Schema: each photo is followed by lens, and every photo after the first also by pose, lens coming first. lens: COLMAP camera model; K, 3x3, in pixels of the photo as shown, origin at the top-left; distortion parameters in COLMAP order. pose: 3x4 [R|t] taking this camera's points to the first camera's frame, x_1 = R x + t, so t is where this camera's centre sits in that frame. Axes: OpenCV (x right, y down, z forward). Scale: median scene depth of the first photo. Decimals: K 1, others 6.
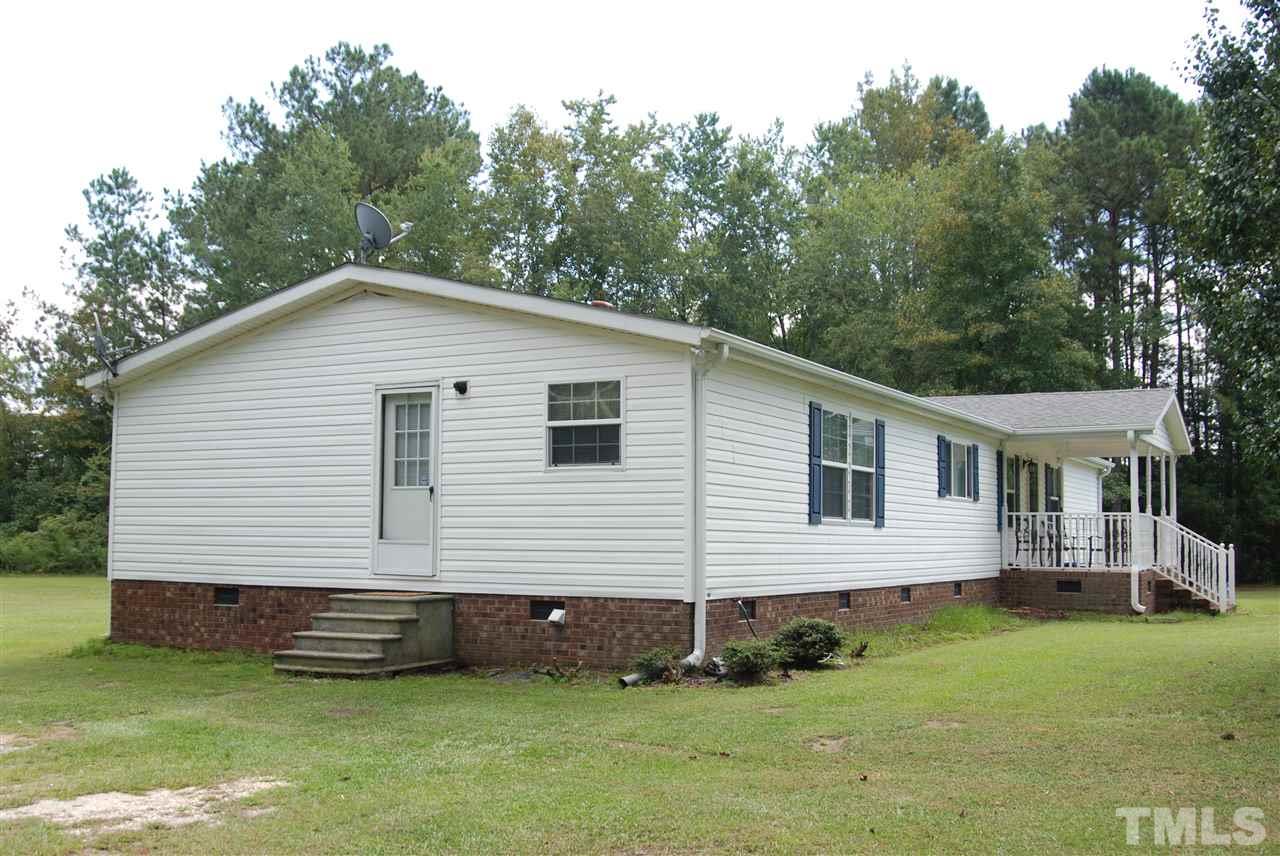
lens RADIAL K [[1352.2, 0, 650.4], [0, 1352.2, 456.5], [0, 0, 1]] dist [-0.138468, 0.124950]
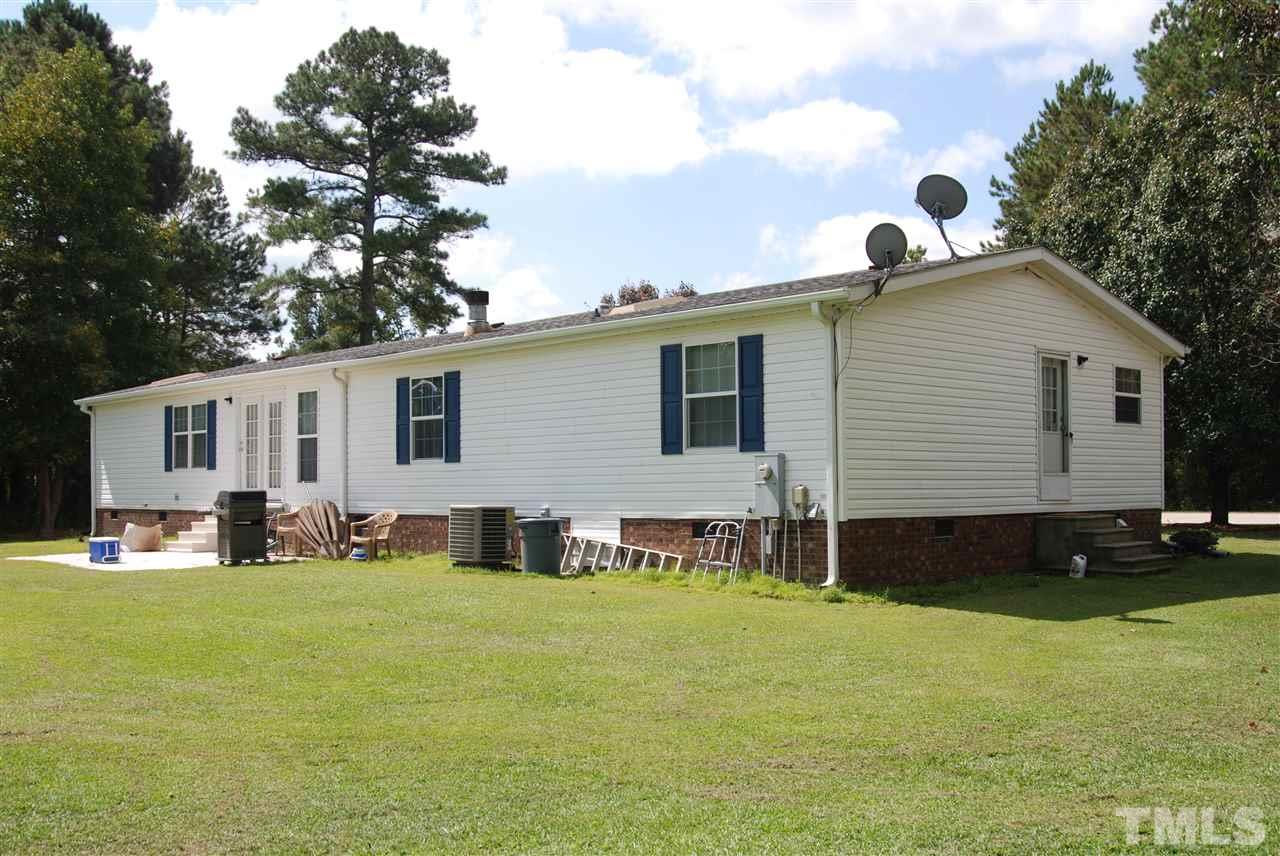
lens RADIAL K [[1352.2, 0, 650.4], [0, 1352.2, 456.5], [0, 0, 1]] dist [-0.138468, 0.124950]
pose [[0.280684, 0.011926, 0.959726, -1.391665], [-0.054239, 0.998522, 0.003455, 0.057734], [-0.958266, -0.053024, 0.280916, 0.928431]]
